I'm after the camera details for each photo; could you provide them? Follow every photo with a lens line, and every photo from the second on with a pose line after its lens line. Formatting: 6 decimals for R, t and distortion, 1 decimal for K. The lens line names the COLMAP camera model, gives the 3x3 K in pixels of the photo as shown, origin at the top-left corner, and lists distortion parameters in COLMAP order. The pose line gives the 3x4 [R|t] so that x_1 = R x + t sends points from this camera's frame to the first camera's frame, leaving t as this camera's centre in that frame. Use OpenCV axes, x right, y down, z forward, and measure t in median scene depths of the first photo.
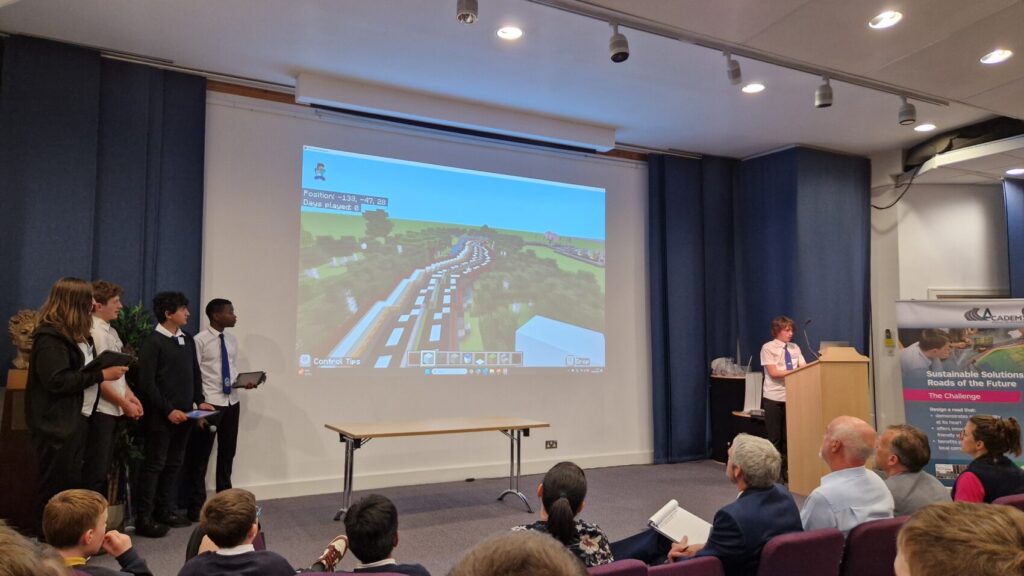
lens RADIAL K [[684.1, 0, 507.2], [0, 684.1, 291.9], [0, 0, 1]] dist [0.020864, -0.016973]
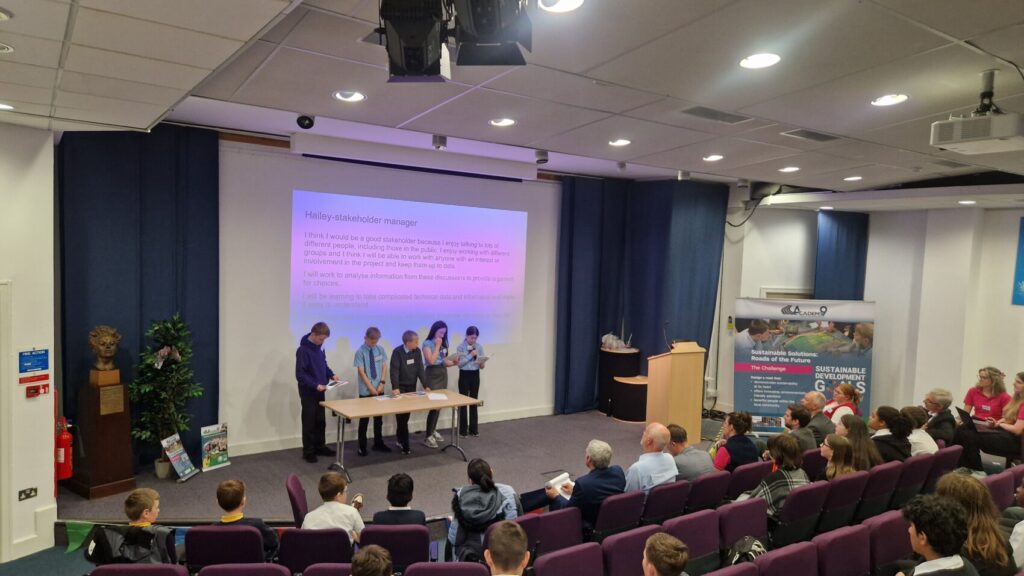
lens RADIAL K [[684.1, 0, 516.3], [0, 684.1, 281.7], [0, 0, 1]] dist [0.020864, -0.016973]
pose [[0.991401, 0.026464, 0.128152, -0.039165], [-0.042728, 0.991125, 0.125879, -0.174533], [-0.123683, -0.130272, 0.983734, -0.280150]]
